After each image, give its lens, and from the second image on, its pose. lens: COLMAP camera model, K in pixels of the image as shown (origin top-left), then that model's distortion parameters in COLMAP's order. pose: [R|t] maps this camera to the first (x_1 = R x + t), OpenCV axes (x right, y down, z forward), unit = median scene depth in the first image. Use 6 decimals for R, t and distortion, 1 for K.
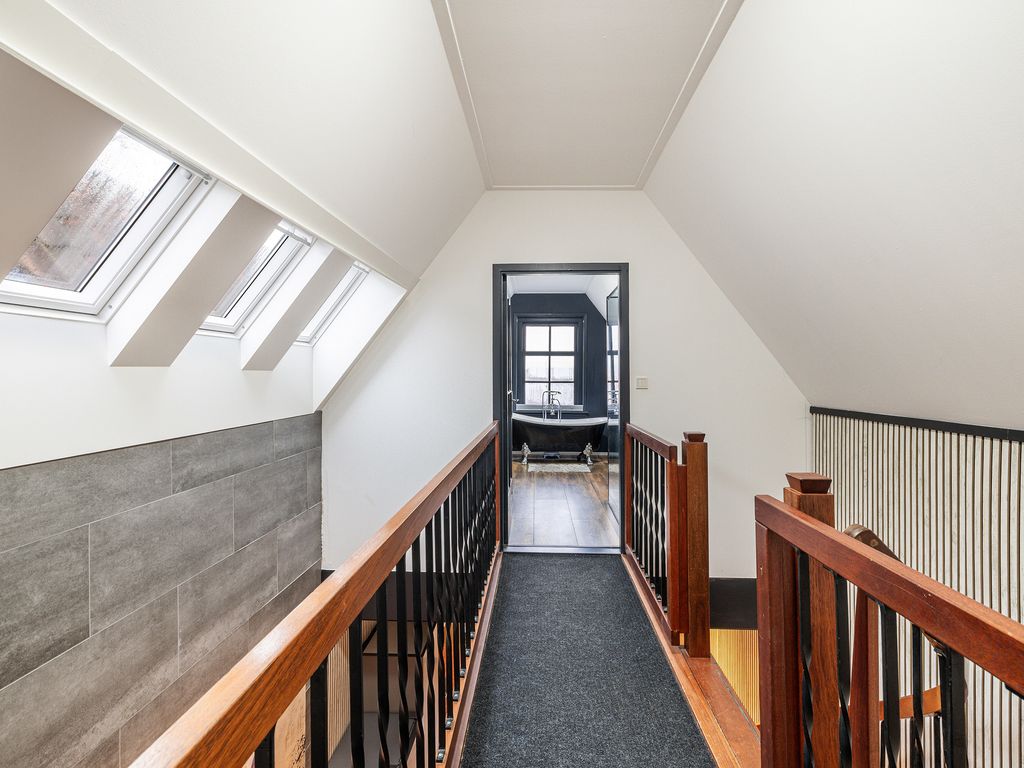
lens RADIAL K [[483.9, 0, 513.3], [0, 483.9, 377.0], [0, 0, 1]] dist [-0.001220, 0.000041]
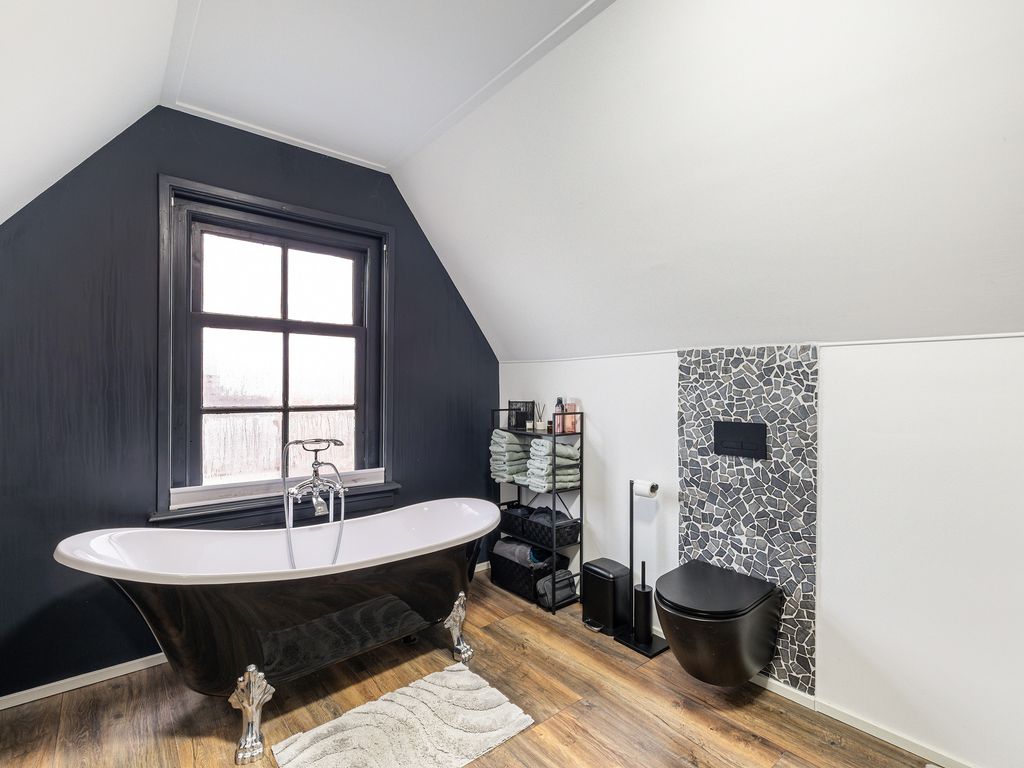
lens RADIAL K [[485.3, 0, 509.2], [0, 485.3, 389.9], [0, 0, 1]] dist [-0.000948, -0.000170]
pose [[0.742972, -0.007237, 0.669284, -0.038029], [0.000526, 0.999948, 0.010229, -0.006871], [-0.669323, -0.007248, 0.742936, 0.648918]]
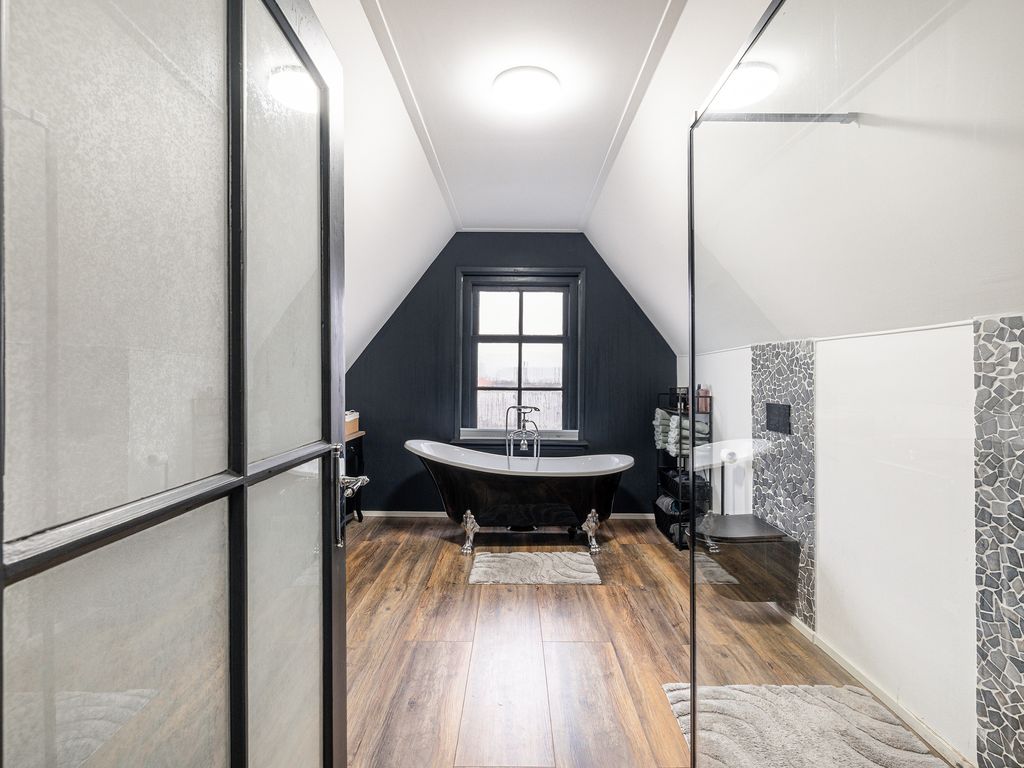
lens RADIAL K [[483.9, 0, 513.3], [0, 483.9, 377.0], [0, 0, 1]] dist [-0.001220, 0.000041]
pose [[0.999316, 0.001569, 0.036935, 0.046757], [-0.001613, 0.999998, 0.001159, -0.004402], [-0.036933, -0.001218, 0.999317, 0.436587]]
